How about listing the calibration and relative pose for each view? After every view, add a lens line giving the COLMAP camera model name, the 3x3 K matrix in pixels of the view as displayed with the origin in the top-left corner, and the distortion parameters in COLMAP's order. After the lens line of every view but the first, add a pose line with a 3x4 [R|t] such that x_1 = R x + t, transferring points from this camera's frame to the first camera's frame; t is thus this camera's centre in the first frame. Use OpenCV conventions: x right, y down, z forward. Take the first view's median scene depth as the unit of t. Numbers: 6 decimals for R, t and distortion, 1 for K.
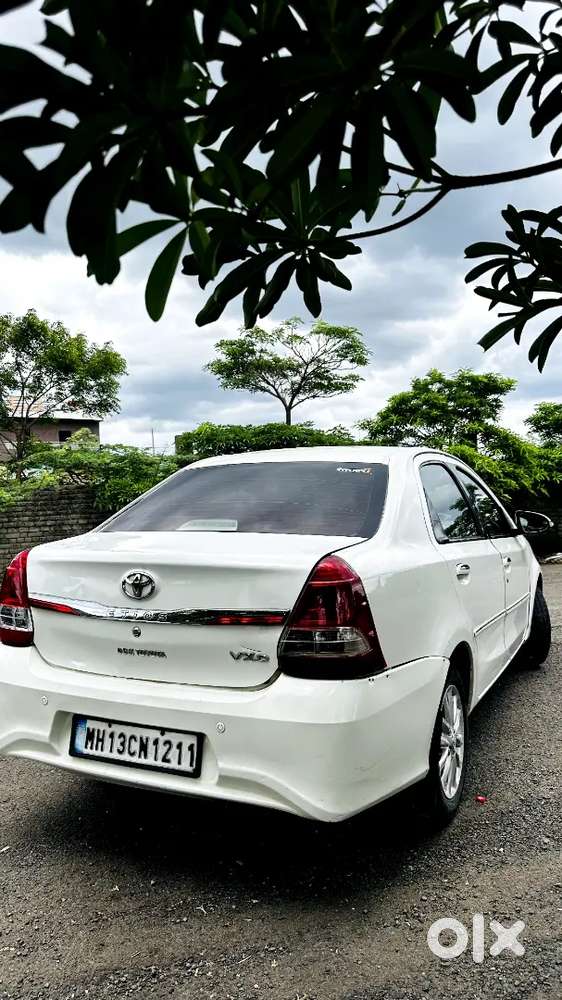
lens RADIAL K [[690.6, 0, 284.6], [0, 690.6, 503.7], [0, 0, 1]] dist [0.105420, -0.152983]
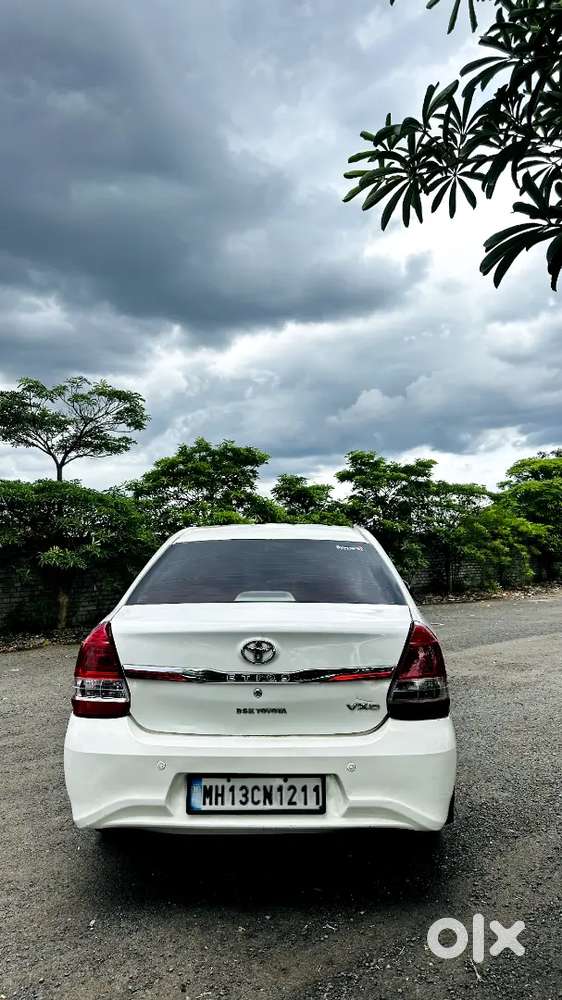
lens RADIAL K [[690.6, 0, 284.6], [0, 690.6, 503.7], [0, 0, 1]] dist [0.105420, -0.152983]
pose [[0.907541, 0.041430, 0.417915, -0.659585], [-0.007449, 0.996554, -0.082616, -0.033139], [-0.419898, 0.071864, 0.904722, -0.084157]]
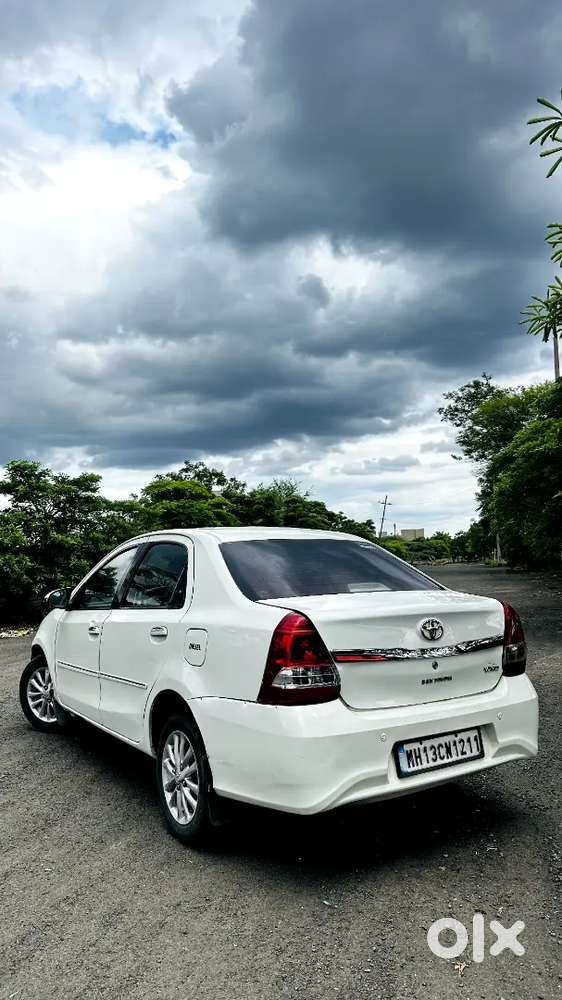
lens RADIAL K [[690.6, 0, 284.6], [0, 690.6, 503.7], [0, 0, 1]] dist [0.105420, -0.152983]
pose [[0.513980, 0.080314, 0.854034, -1.522451], [0.019868, 0.994226, -0.105455, 0.010041], [-0.857572, 0.071170, 0.509416, 0.532832]]
